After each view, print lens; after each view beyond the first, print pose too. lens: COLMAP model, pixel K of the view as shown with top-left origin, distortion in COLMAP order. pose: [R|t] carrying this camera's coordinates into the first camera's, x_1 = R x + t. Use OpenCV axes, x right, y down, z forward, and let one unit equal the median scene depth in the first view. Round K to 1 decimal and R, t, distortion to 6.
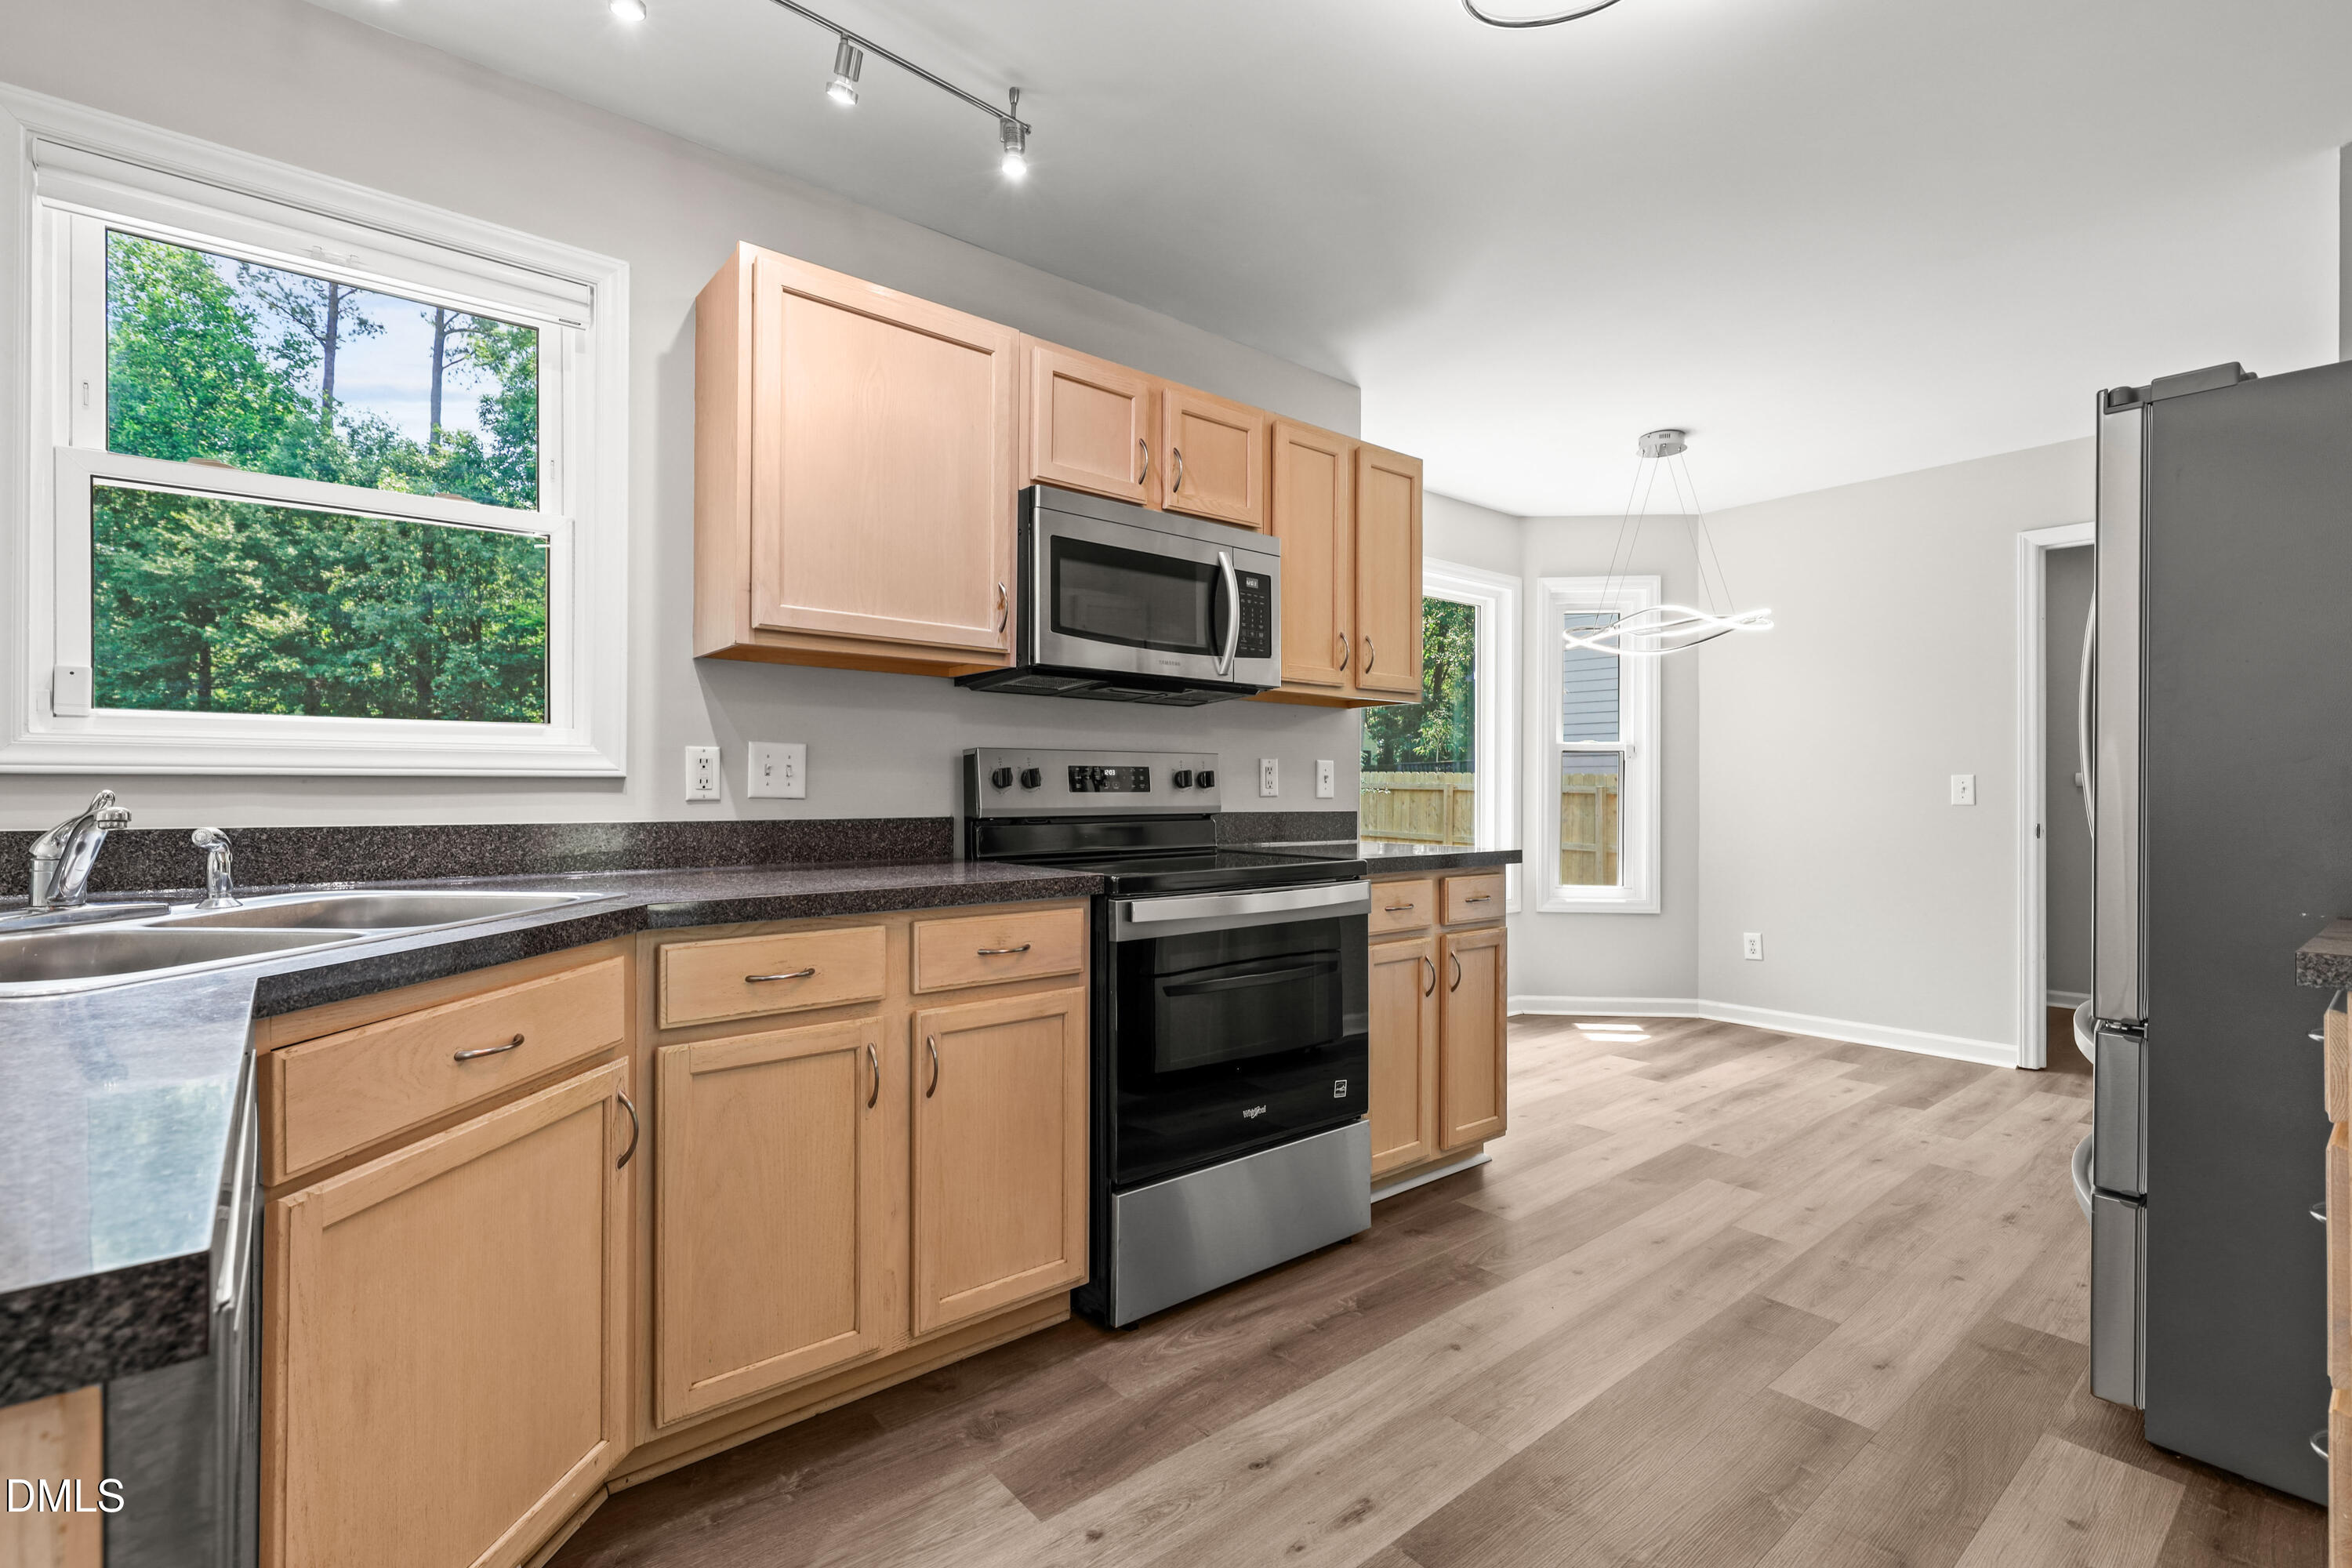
lens RADIAL K [[1081.9, 0, 1179.7], [0, 1081.9, 785.2], [0, 0, 1]] dist [0.006243, 0.000124]
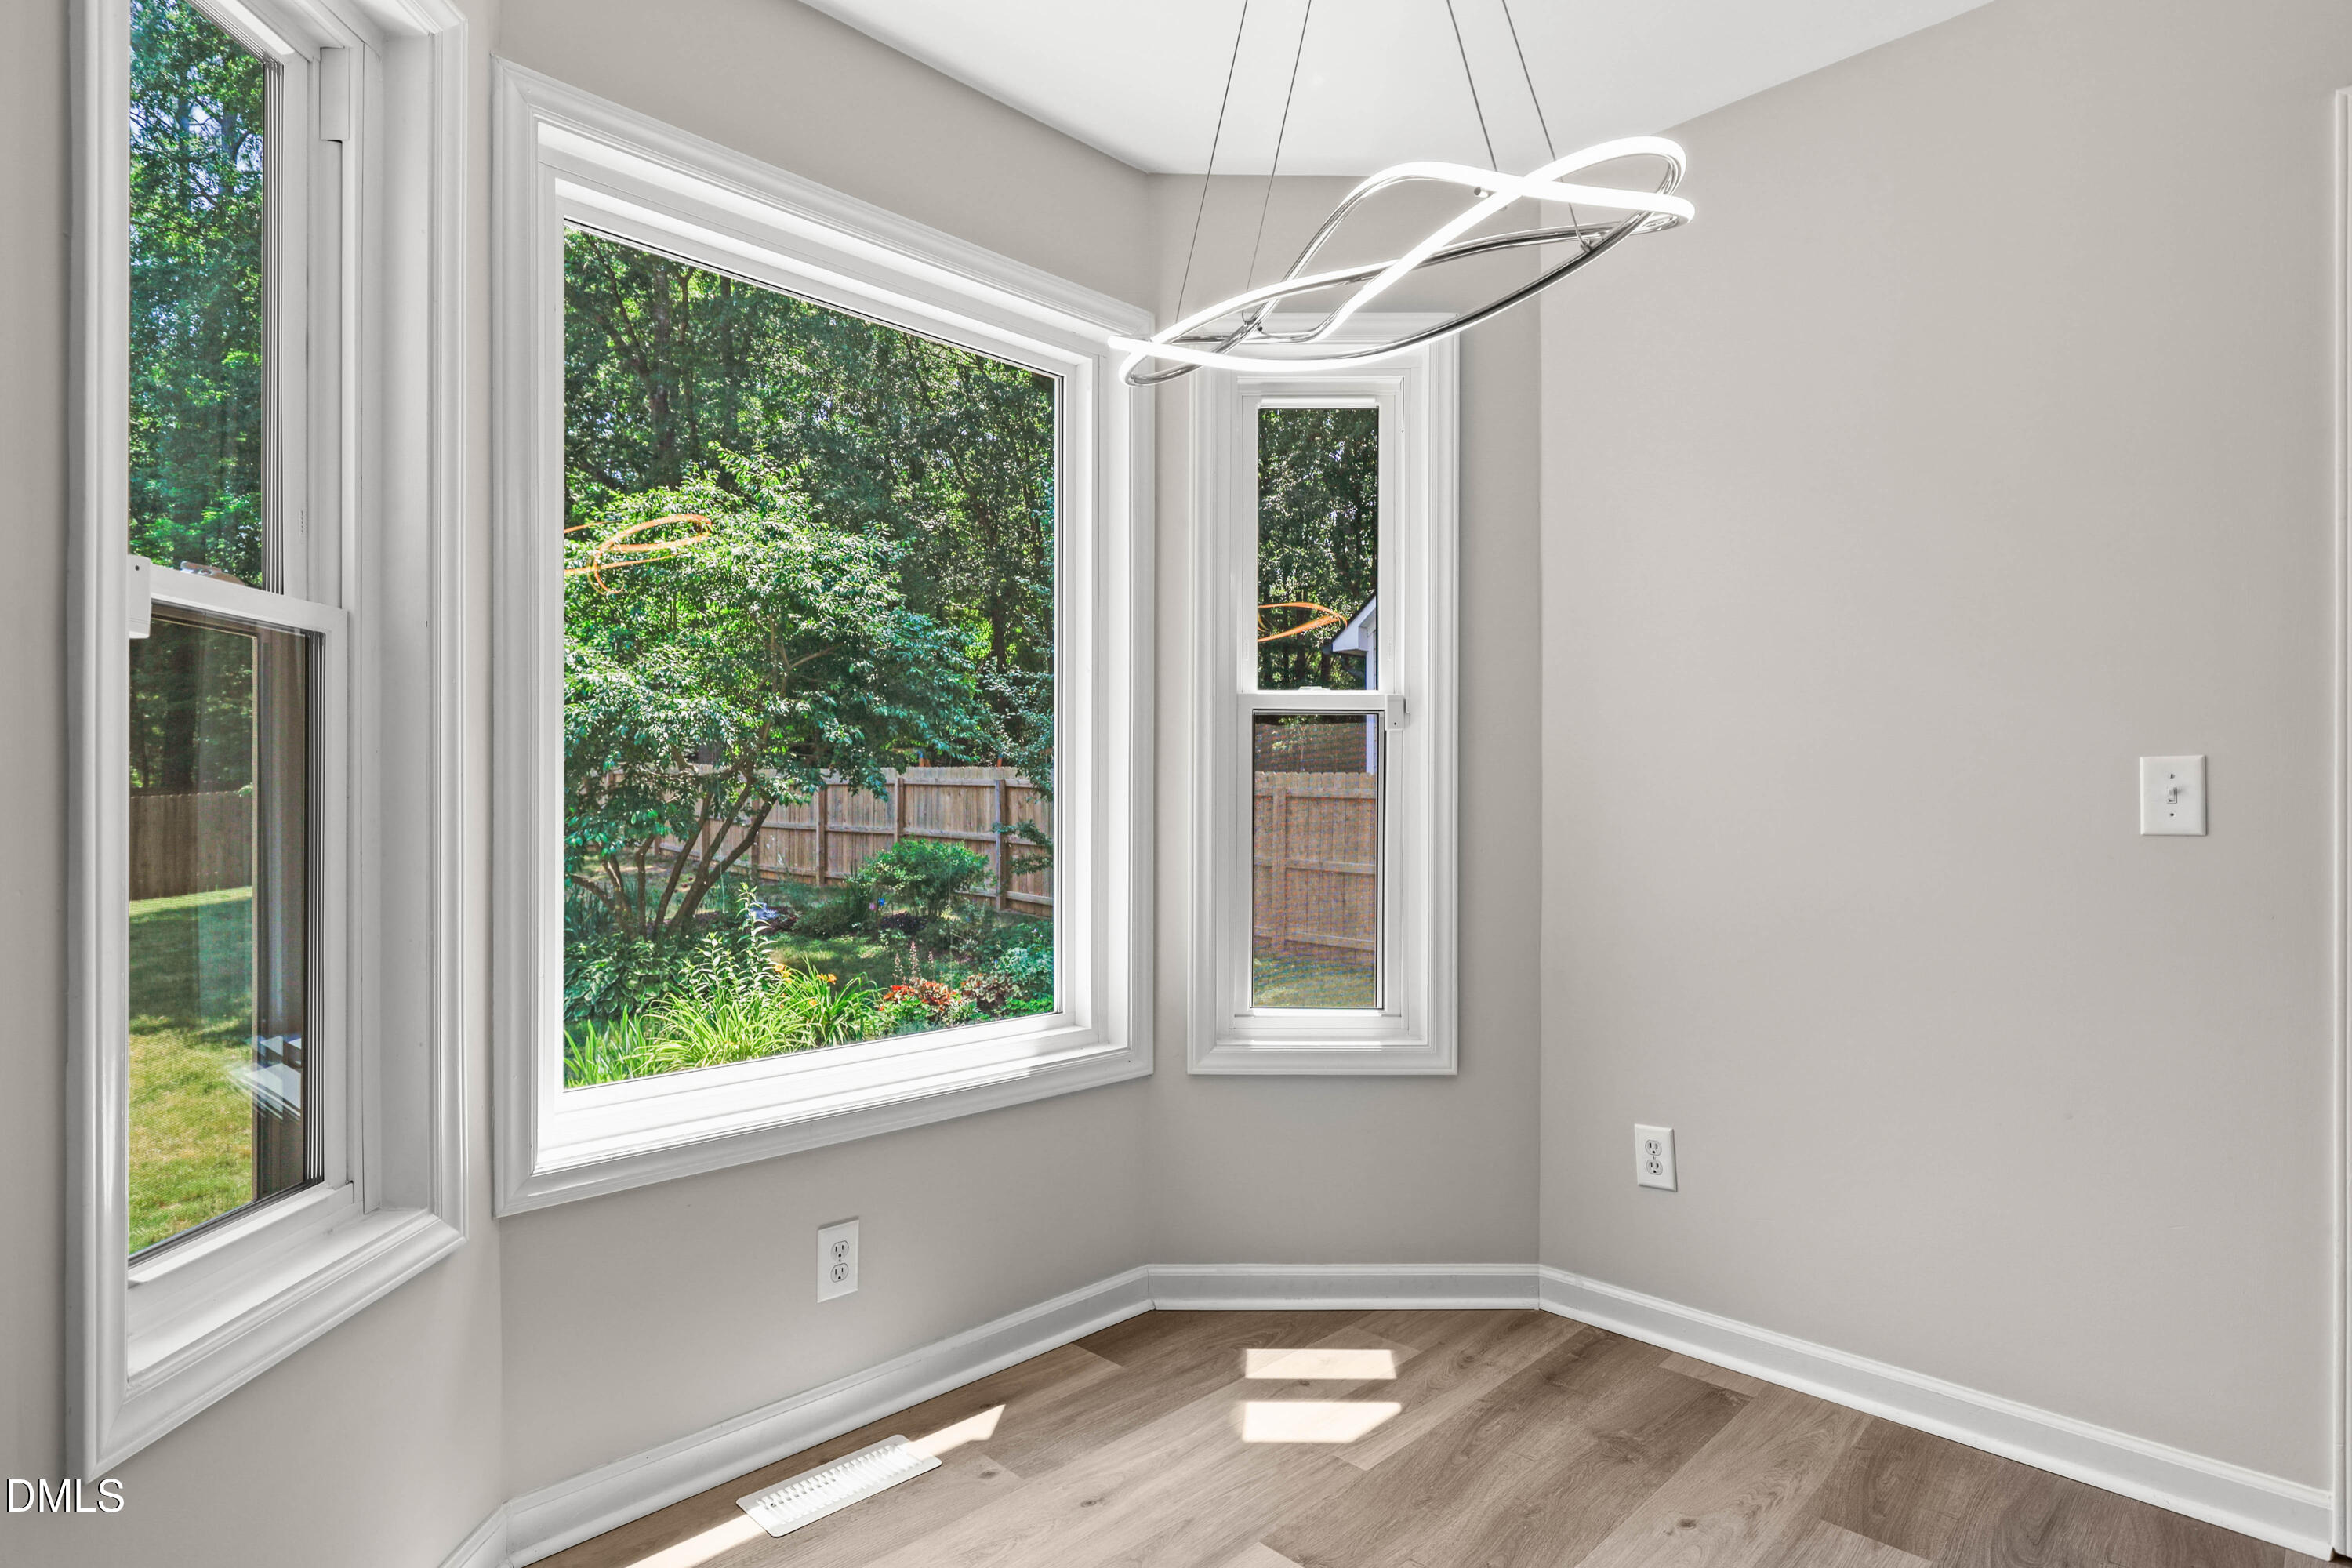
lens RADIAL K [[1228.5, 0, 1167.1], [0, 1228.5, 791.1], [0, 0, 1]] dist [-0.004358, 0.001011]
pose [[0.995214, -0.001292, 0.097711, 0.399890], [0.001221, 0.999999, 0.000788, 0.002470], [-0.097712, -0.000665, 0.995215, 0.738516]]
